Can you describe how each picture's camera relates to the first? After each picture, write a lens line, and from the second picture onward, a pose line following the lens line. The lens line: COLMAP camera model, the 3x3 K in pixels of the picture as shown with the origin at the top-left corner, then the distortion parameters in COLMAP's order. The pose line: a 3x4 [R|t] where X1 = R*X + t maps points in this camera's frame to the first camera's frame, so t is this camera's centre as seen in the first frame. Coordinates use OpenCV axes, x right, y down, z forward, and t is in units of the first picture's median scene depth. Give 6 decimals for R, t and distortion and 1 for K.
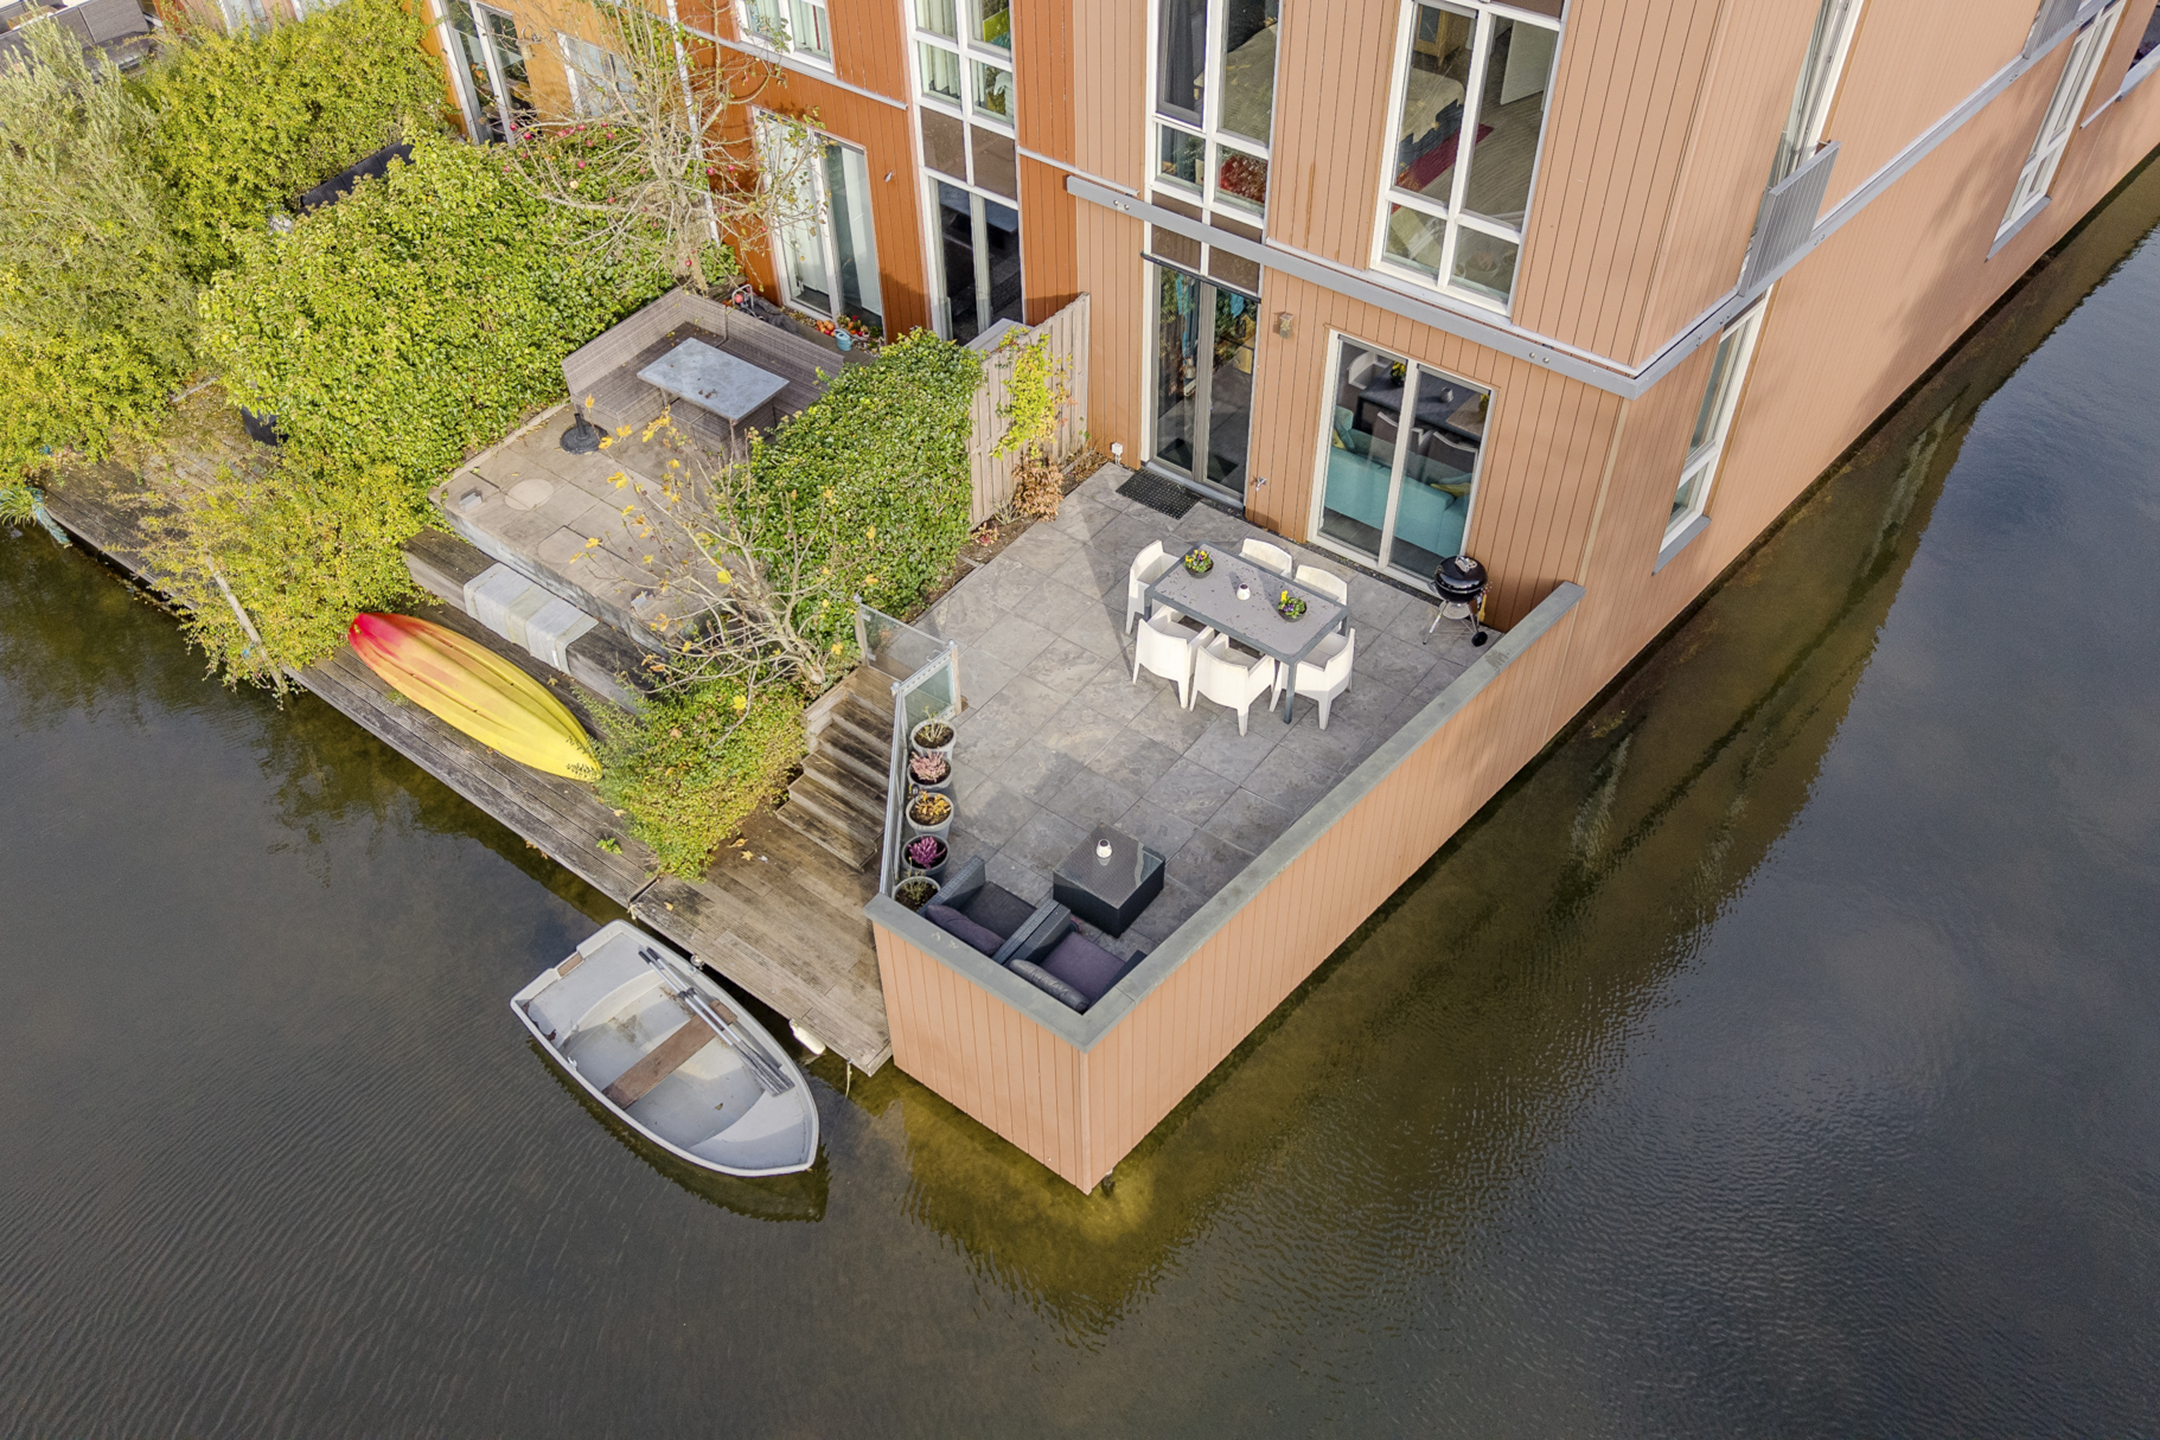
lens RADIAL K [[1680.3, 0, 1082.6], [0, 1680.3, 742.4], [0, 0, 1]] dist [0.067550, -0.112917]
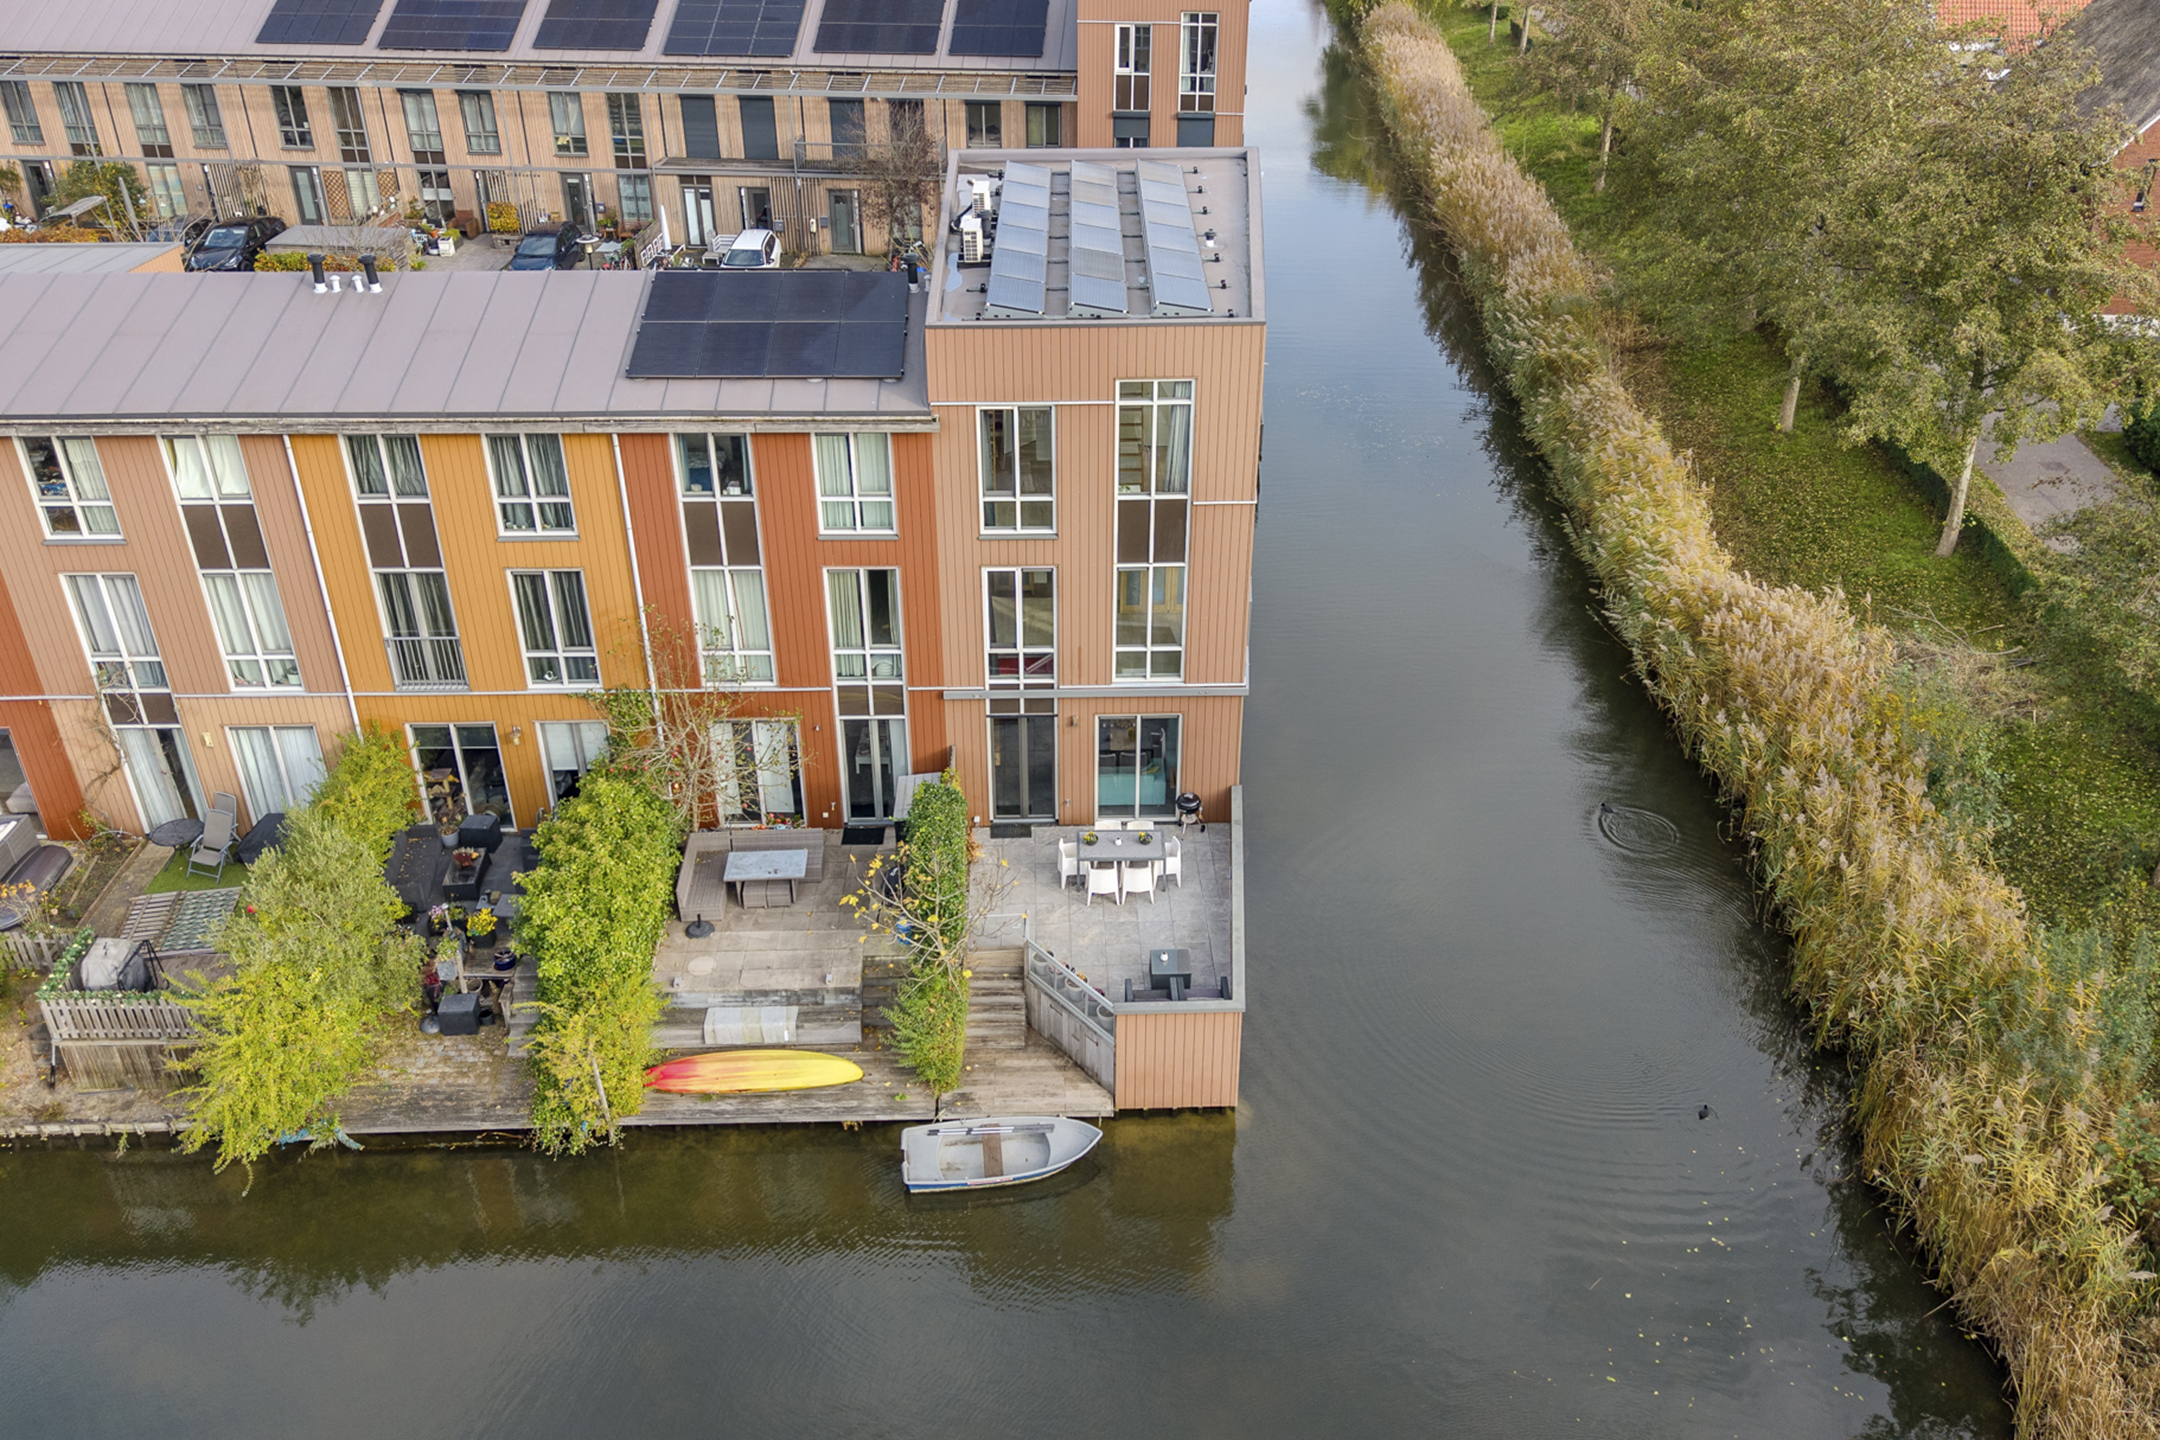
lens RADIAL K [[1680.3, 0, 1082.6], [0, 1680.3, 742.4], [0, 0, 1]] dist [0.067550, -0.112917]
pose [[0.781864, -0.318871, 0.535733, -0.910546], [0.445426, 0.886947, -0.122151, 0.030416], [-0.436216, 0.334135, 0.835505, -0.666315]]
